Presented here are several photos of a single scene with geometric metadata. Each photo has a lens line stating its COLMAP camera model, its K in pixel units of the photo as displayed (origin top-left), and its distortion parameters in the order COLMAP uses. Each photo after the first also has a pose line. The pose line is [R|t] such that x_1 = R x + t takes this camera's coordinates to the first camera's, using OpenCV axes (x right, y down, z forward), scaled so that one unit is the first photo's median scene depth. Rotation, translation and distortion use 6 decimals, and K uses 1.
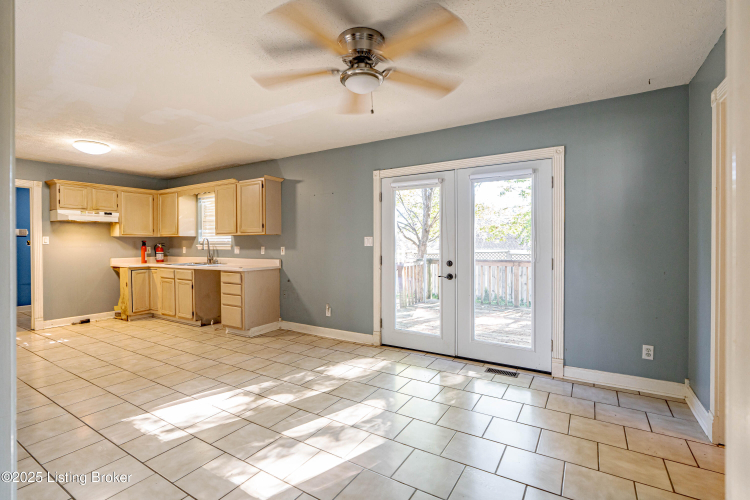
lens RADIAL K [[342.1, 0, 376.5], [0, 342.1, 247.7], [0, 0, 1]] dist [-0.002829, 0.000946]
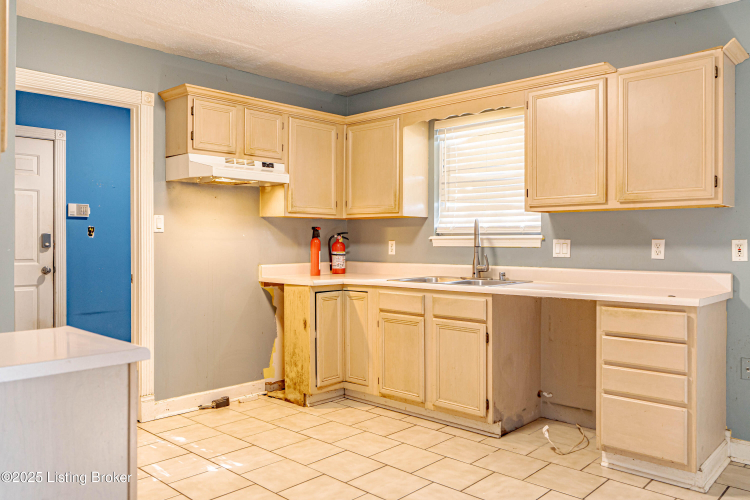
lens RADIAL K [[585.1, 0, 375.0], [0, 585.1, 250.0], [0, 0, 1]] dist [0.003755, 0.000973]
pose [[0.978872, 0.007821, -0.204324, -0.500395], [-0.007442, 0.999969, 0.002624, 0.008987], [0.204338, -0.001048, 0.978900, 0.281908]]
